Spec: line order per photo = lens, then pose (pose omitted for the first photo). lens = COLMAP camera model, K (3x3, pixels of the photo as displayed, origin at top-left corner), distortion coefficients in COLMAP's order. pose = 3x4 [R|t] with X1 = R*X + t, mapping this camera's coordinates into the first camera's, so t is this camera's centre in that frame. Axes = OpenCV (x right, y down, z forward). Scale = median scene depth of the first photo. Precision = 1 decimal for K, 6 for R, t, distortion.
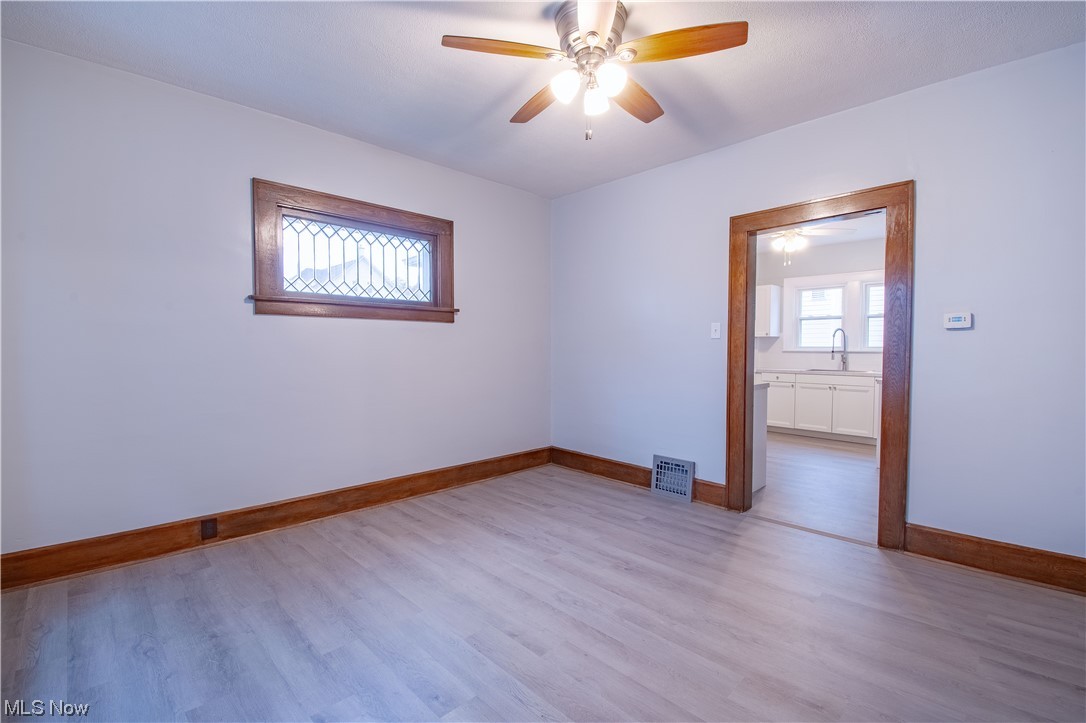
lens RADIAL K [[476.5, 0, 544.6], [0, 476.5, 364.5], [0, 0, 1]] dist [0.019057, -0.026151]
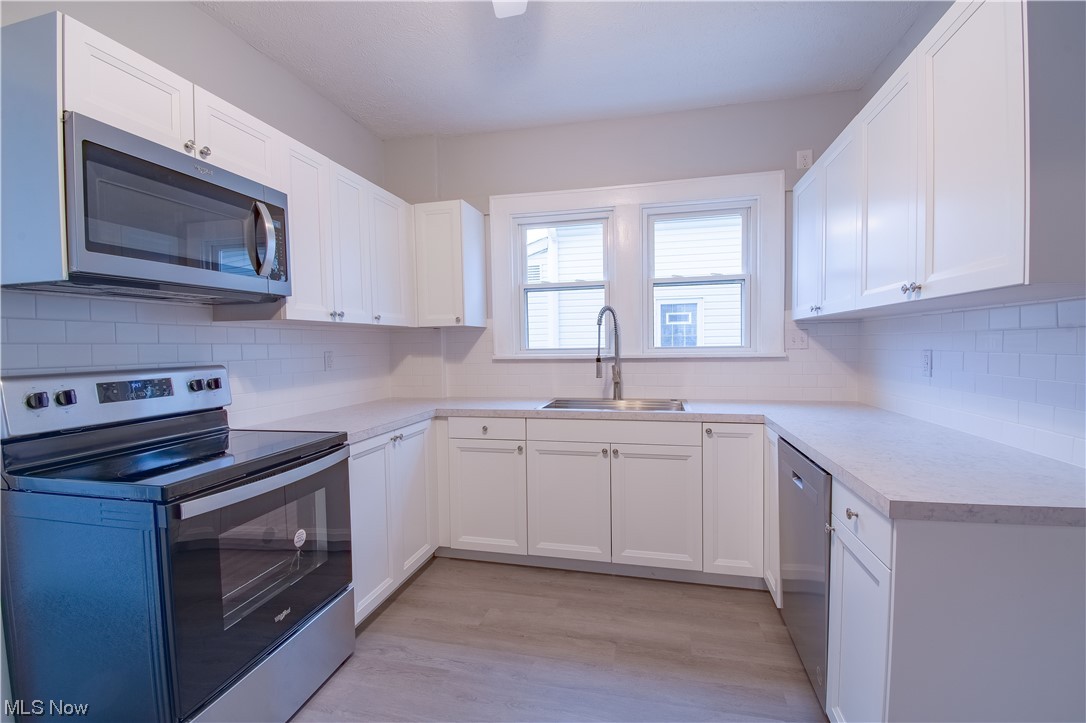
lens RADIAL K [[476.5, 0, 544.6], [0, 476.5, 364.5], [0, 0, 1]] dist [0.019057, -0.026151]
pose [[0.839980, -0.036209, 0.541407, 0.322854], [0.038083, 0.999245, 0.007745, -0.027159], [-0.541279, 0.014113, 0.840725, 0.652463]]
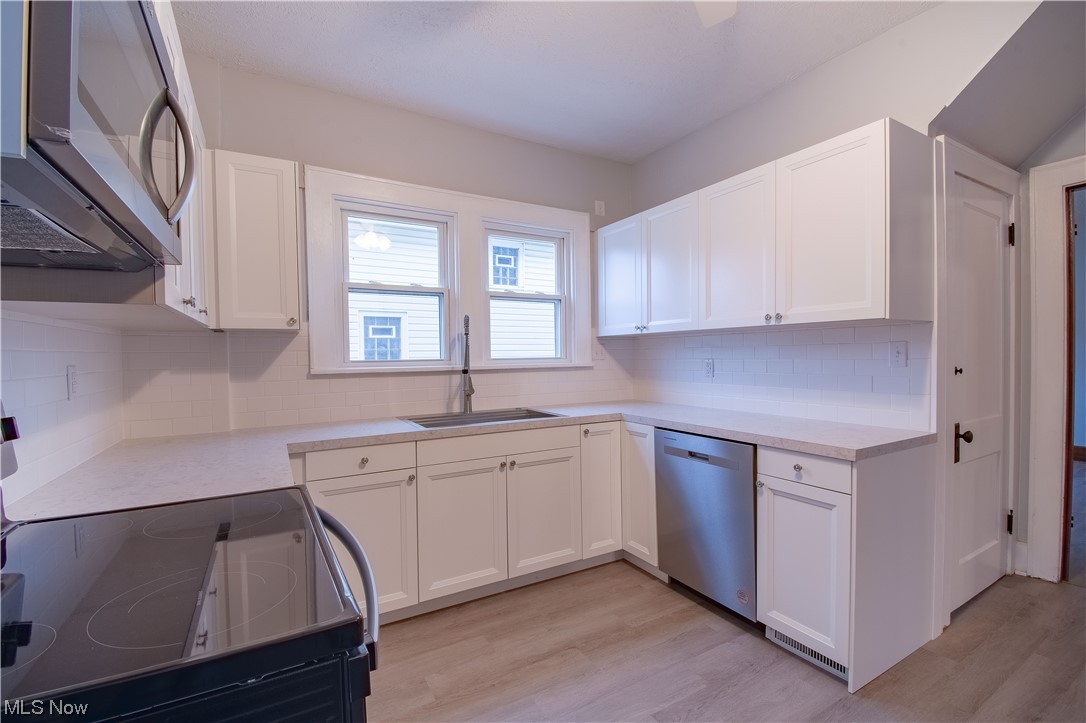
lens RADIAL K [[476.5, 0, 544.6], [0, 476.5, 364.5], [0, 0, 1]] dist [0.019057, -0.026151]
pose [[0.240683, -0.023281, 0.970324, 0.220042], [0.052894, 0.998541, 0.010838, -0.032713], [-0.969161, 0.048716, 0.241564, 0.820366]]
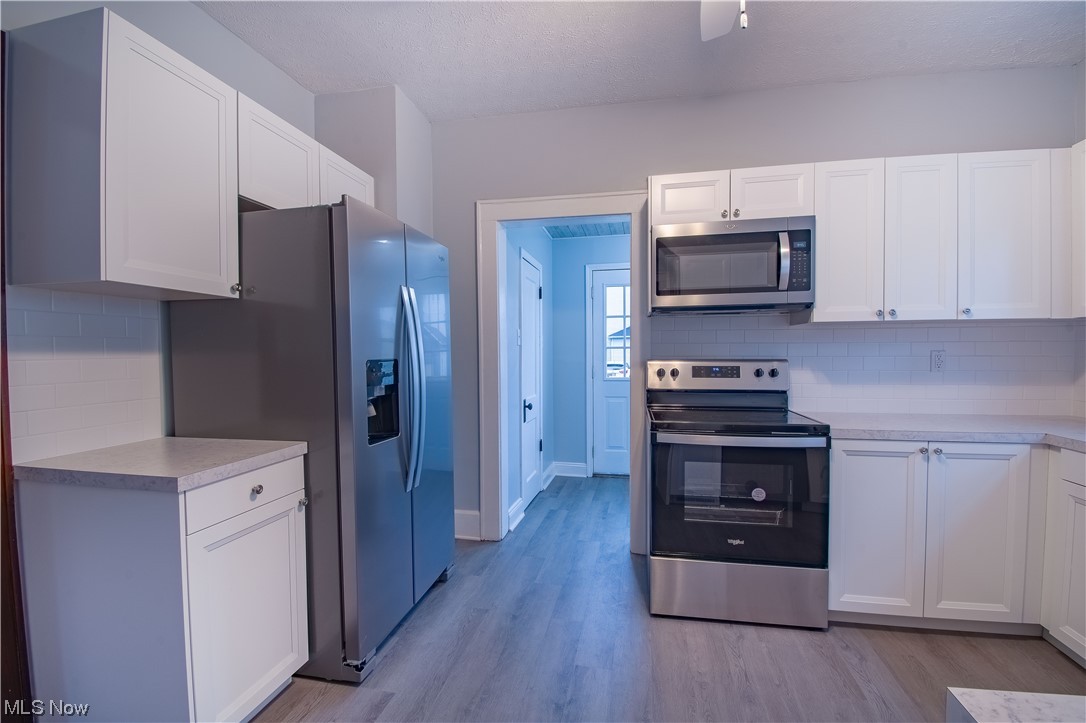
lens RADIAL K [[476.5, 0, 544.6], [0, 476.5, 364.5], [0, 0, 1]] dist [0.019057, -0.026151]
pose [[0.566644, 0.021599, -0.823680, 0.526318], [-0.027788, 0.999589, 0.007096, -0.025247], [0.823494, 0.018867, 0.567011, 0.630496]]
